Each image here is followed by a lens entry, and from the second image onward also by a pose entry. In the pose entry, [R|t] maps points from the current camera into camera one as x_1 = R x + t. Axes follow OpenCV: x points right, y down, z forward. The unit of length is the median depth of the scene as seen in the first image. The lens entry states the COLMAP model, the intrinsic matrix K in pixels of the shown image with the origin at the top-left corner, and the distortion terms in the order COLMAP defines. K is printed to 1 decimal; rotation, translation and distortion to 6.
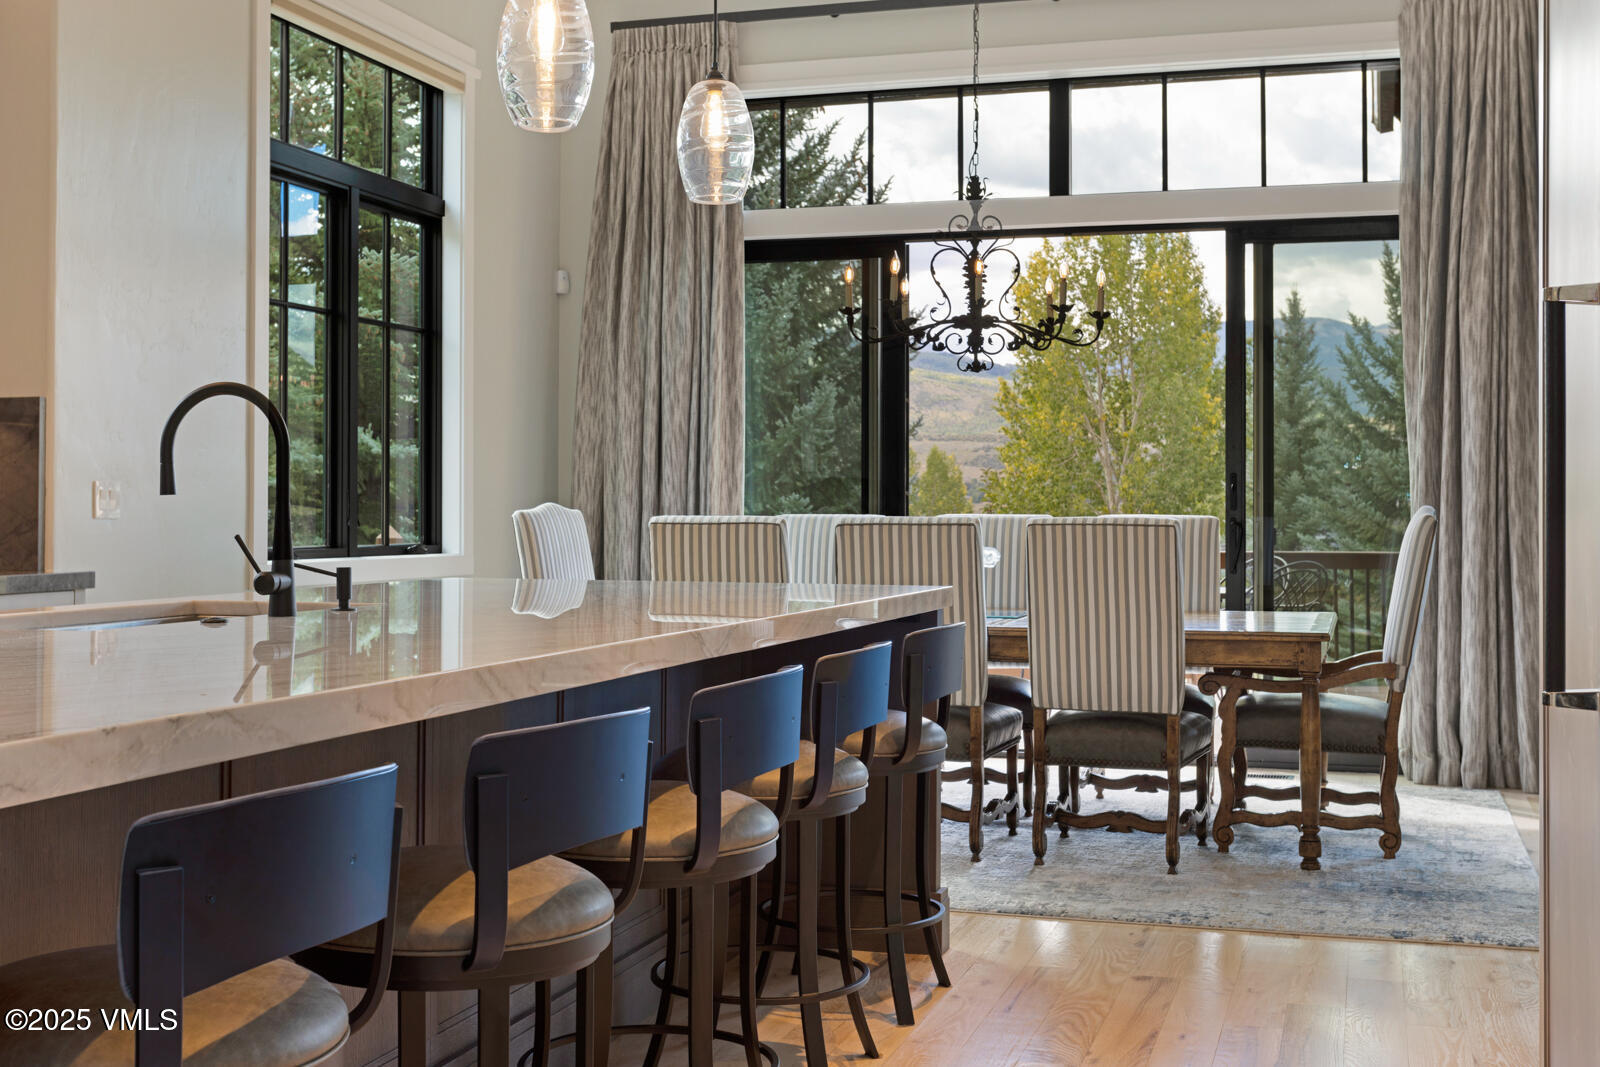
lens RADIAL K [[1788.8, 0, 816.6], [0, 1788.8, 506.1], [0, 0, 1]] dist [-0.017544, 0.000000]
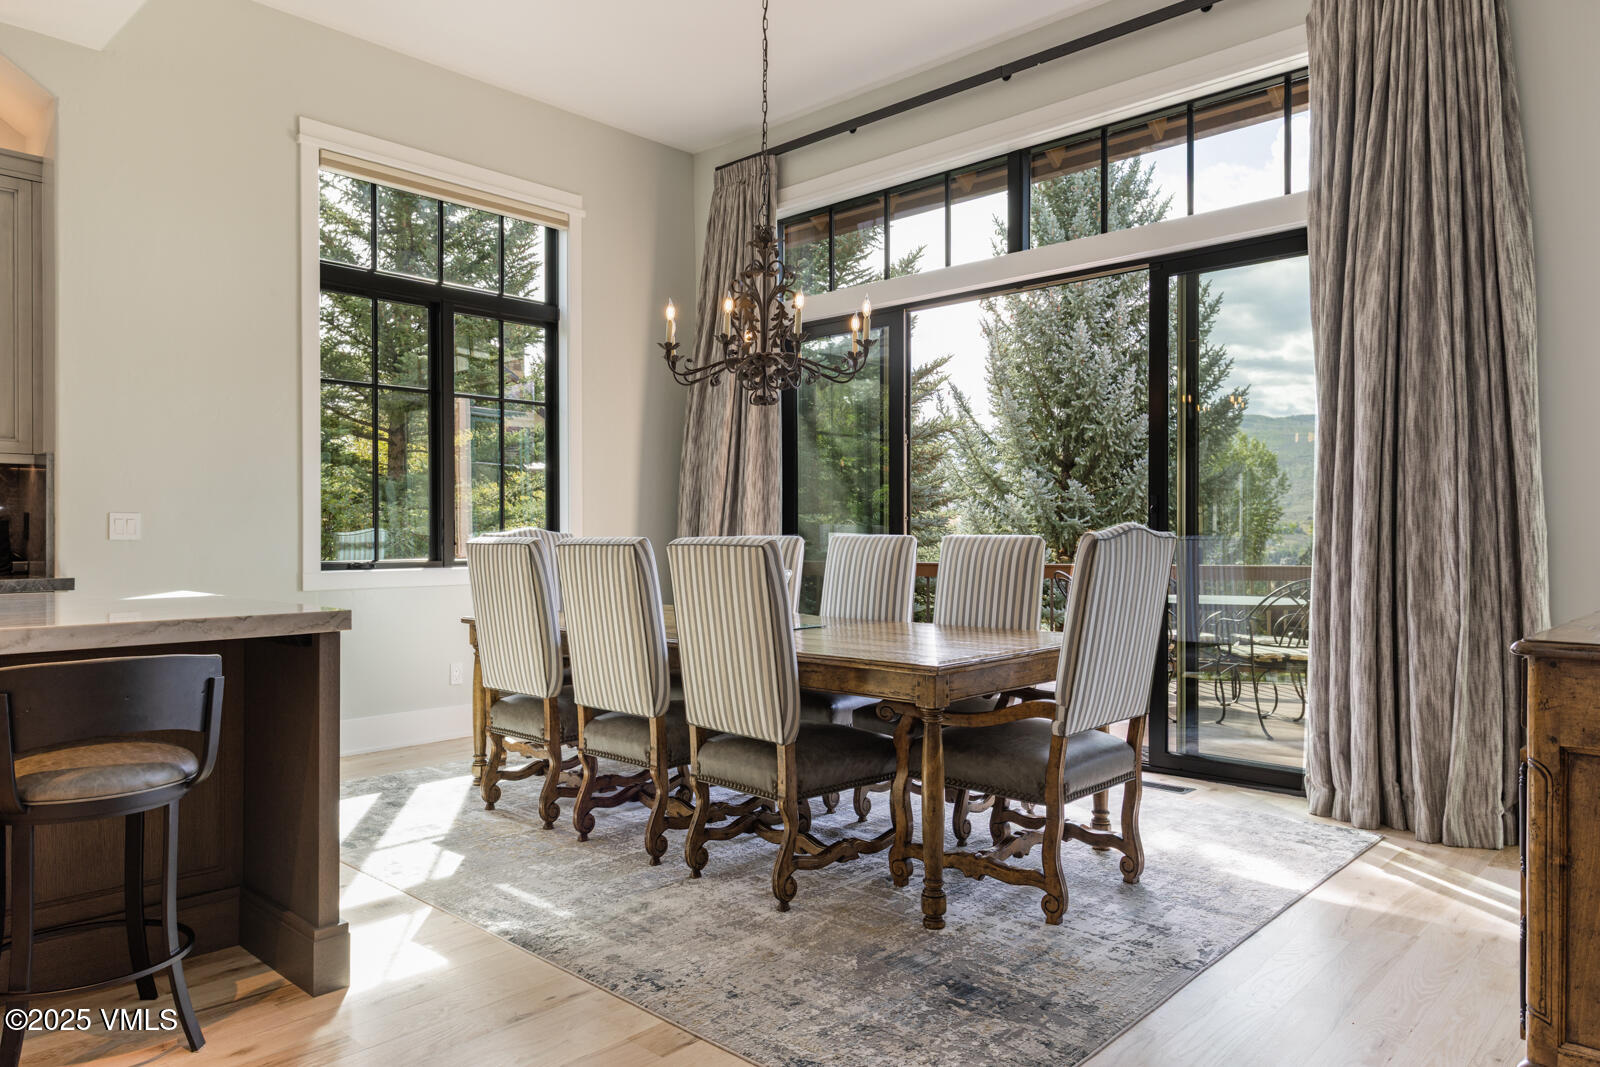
lens RADIAL K [[1071.7, 0, 798.9], [0, 1071.7, 543.6], [0, 0, 1]] dist [0.004692, -0.000265]
pose [[0.893977, -0.000484, -0.448112, 0.327298], [0.005116, 0.999945, 0.009126, 0.003437], [0.448083, -0.010451, 0.893931, 0.340215]]
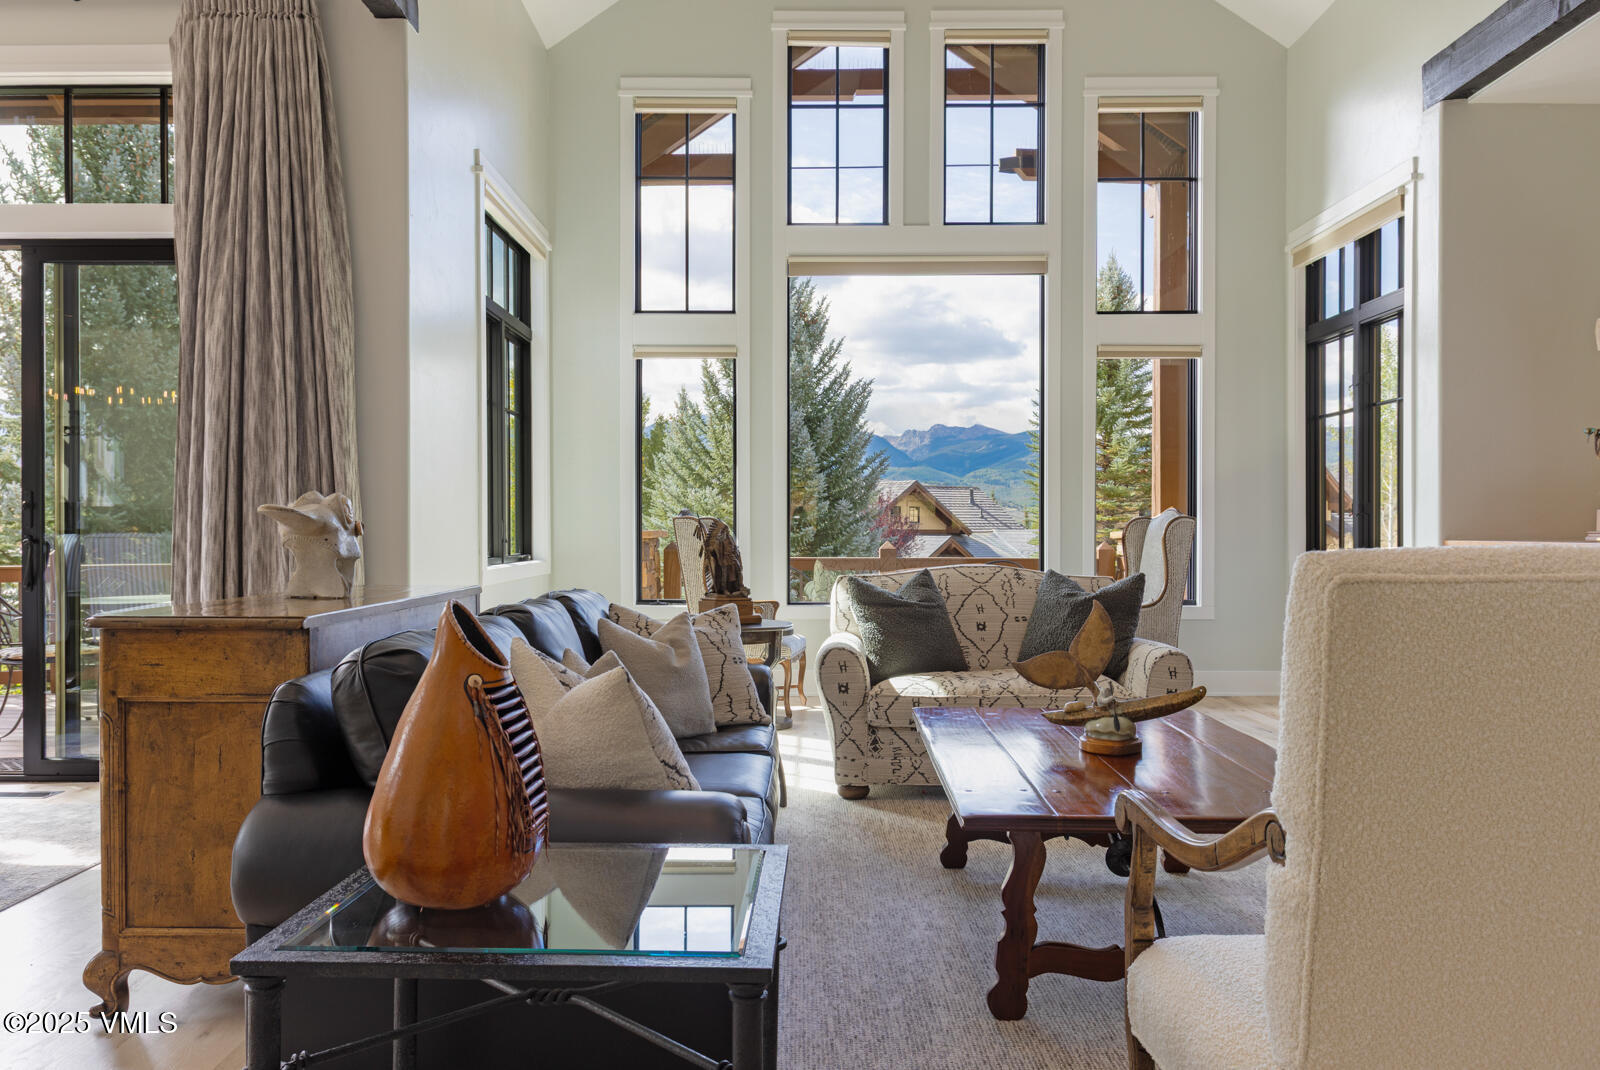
lens RADIAL K [[1125.1, 0, 799.7], [0, 1125.1, 548.0], [0, 0, 1]] dist [0.017947, -0.000764]
pose [[0.960252, -0.007842, 0.279025, 0.468541], [0.002728, 0.999821, 0.018712, 0.003402], [-0.279122, -0.017208, 0.960101, 0.266041]]
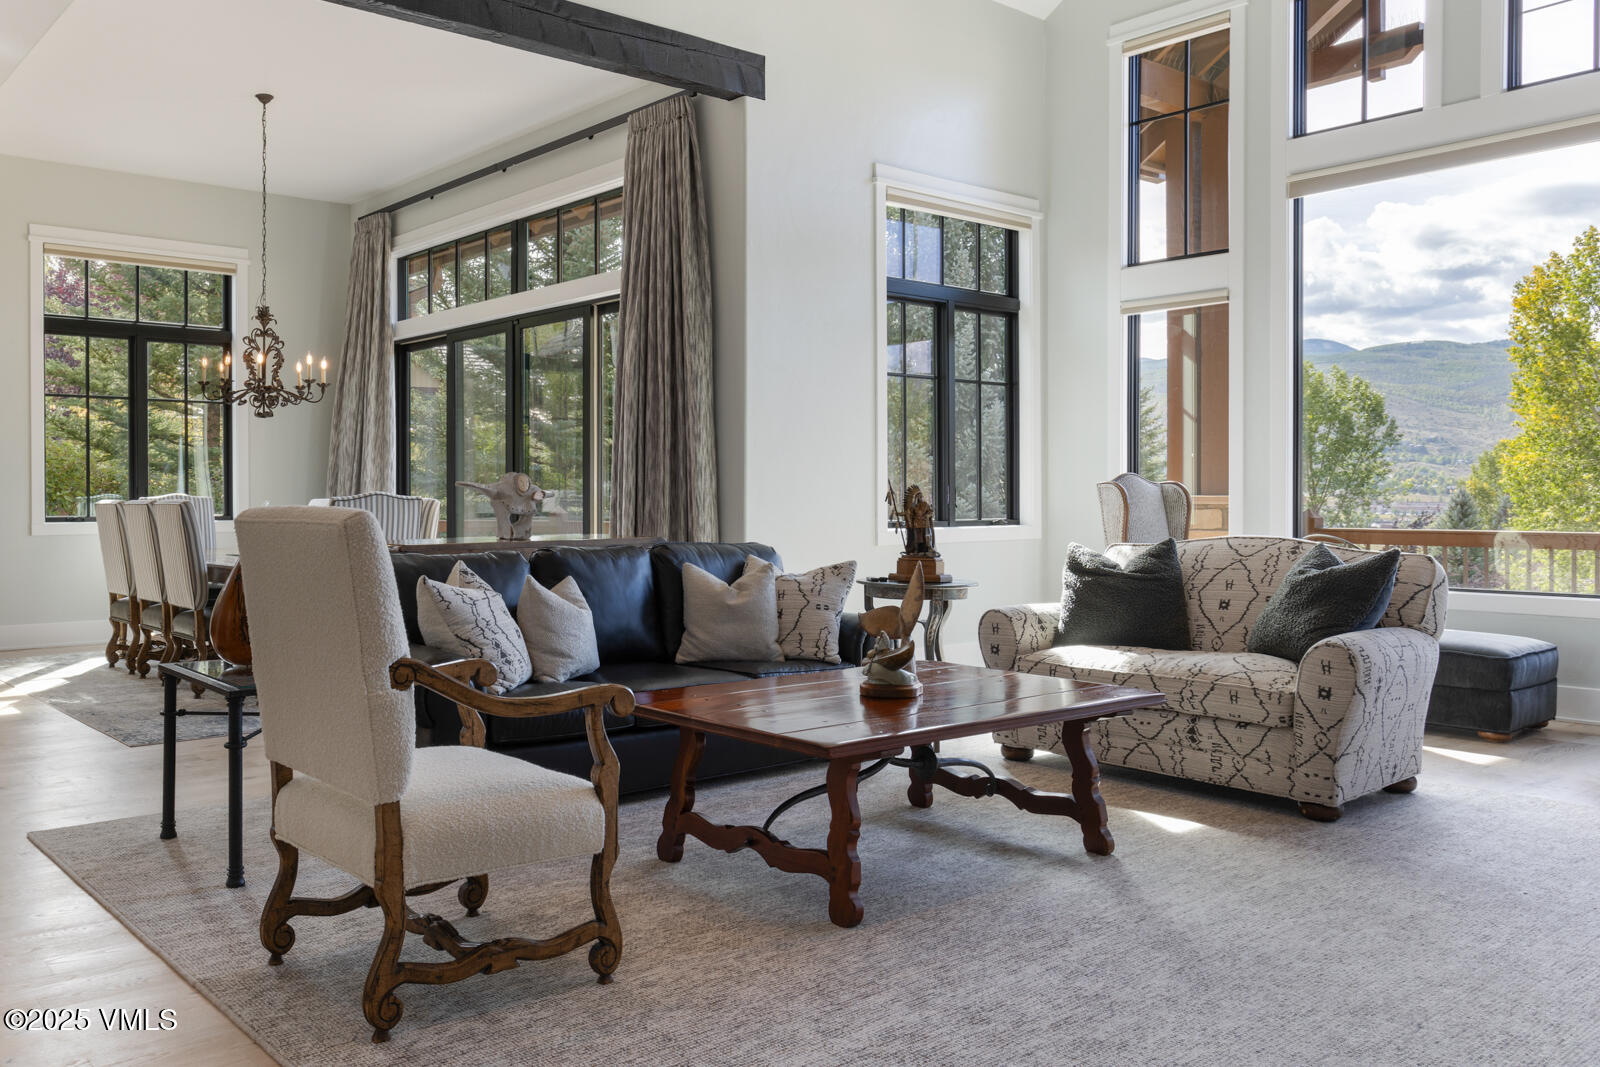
lens RADIAL K [[1268.7, 0, 625.9], [0, 1268.7, 500.7], [0, 0, 1]] dist [0.001819, 0.016130]
pose [[0.817183, -0.002825, -0.576371, 0.889769], [0.005581, 0.999980, 0.003011, 0.004381], [0.576351, -0.005677, 0.817183, 0.149139]]
